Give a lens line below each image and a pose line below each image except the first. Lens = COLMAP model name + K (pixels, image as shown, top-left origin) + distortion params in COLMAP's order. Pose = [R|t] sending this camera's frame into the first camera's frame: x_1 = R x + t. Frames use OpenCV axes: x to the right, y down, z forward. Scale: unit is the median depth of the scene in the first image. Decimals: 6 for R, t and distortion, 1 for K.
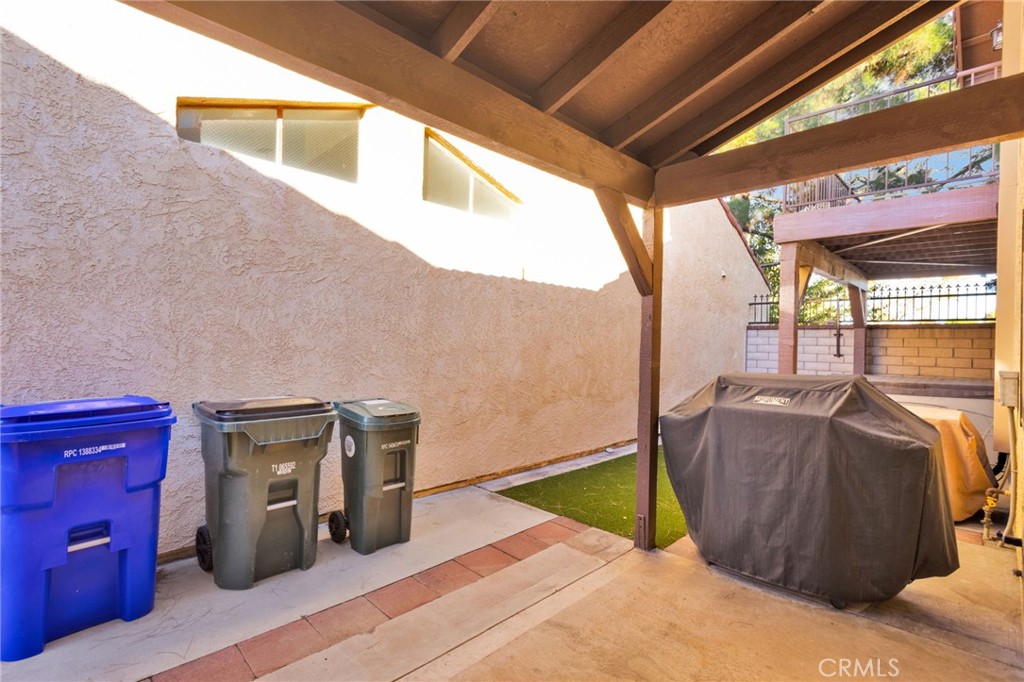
lens RADIAL K [[491.4, 0, 515.0], [0, 491.4, 340.4], [0, 0, 1]] dist [0.001726, -0.001849]
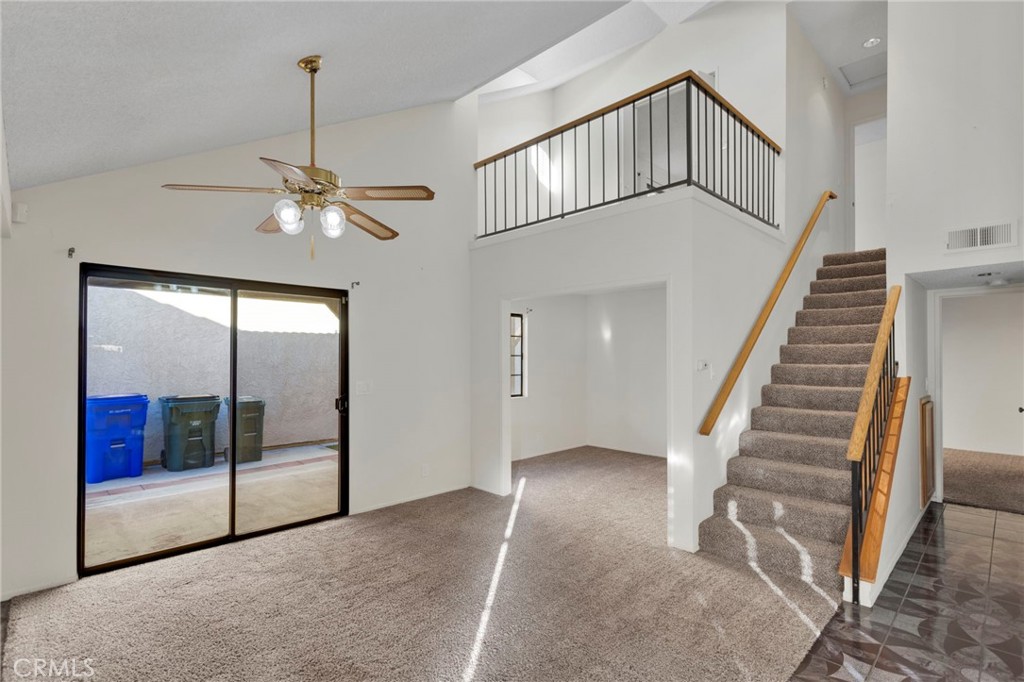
lens RADIAL K [[491.4, 0, 511.9], [0, 491.4, 349.2], [0, 0, 1]] dist [0.001726, -0.001849]
pose [[0.999697, -0.024583, -0.001013, 1.061788], [0.024562, 0.999546, -0.017472, -0.020508], [0.001442, 0.017441, 0.999847, -1.376297]]
